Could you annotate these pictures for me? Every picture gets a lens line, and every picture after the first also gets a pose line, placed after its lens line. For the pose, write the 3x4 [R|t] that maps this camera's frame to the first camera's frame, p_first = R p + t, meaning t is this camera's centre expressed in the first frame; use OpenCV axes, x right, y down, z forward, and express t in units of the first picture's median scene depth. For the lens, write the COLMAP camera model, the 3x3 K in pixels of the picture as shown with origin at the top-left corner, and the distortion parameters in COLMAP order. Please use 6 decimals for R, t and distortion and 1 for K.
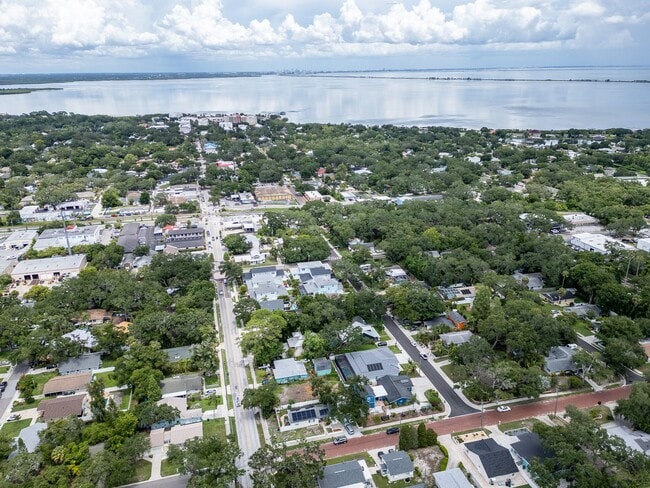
lens RADIAL K [[490.8, 0, 325.0], [0, 490.8, 244.0], [0, 0, 1]] dist [0.081217, -0.076253]
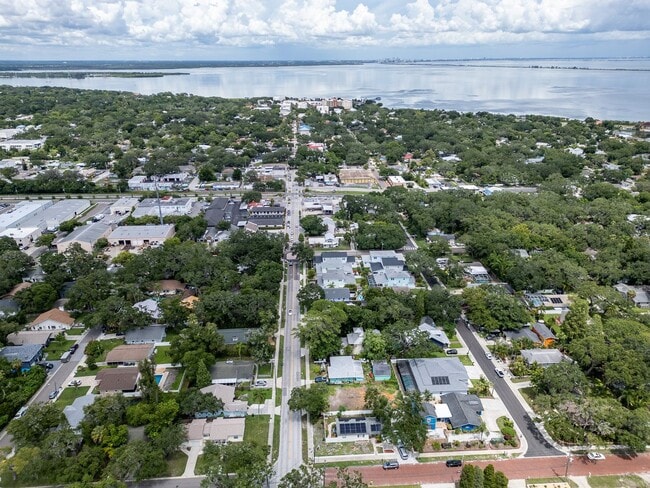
lens RADIAL K [[453.9, 0, 326.3], [0, 453.9, 243.6], [0, 0, 1]] dist [0.074822, -0.066958]
pose [[0.980618, 0.081969, -0.177960, 0.015841], [-0.073798, 0.995913, 0.052070, -0.013884], [0.181501, -0.037927, 0.982659, 0.095915]]
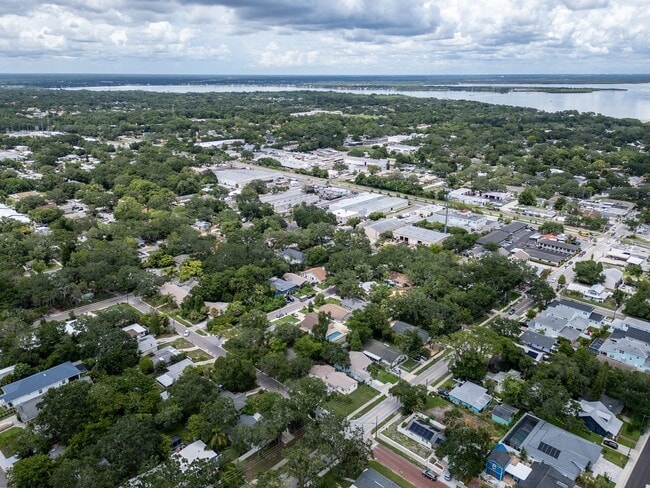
lens RADIAL K [[490.8, 0, 325.0], [0, 490.8, 244.0], [0, 0, 1]] dist [0.081217, -0.076253]
pose [[0.531014, 0.292160, -0.795403, 0.267018], [-0.292338, 0.944214, 0.151653, -0.046111], [0.795338, 0.151996, 0.586801, 0.116162]]
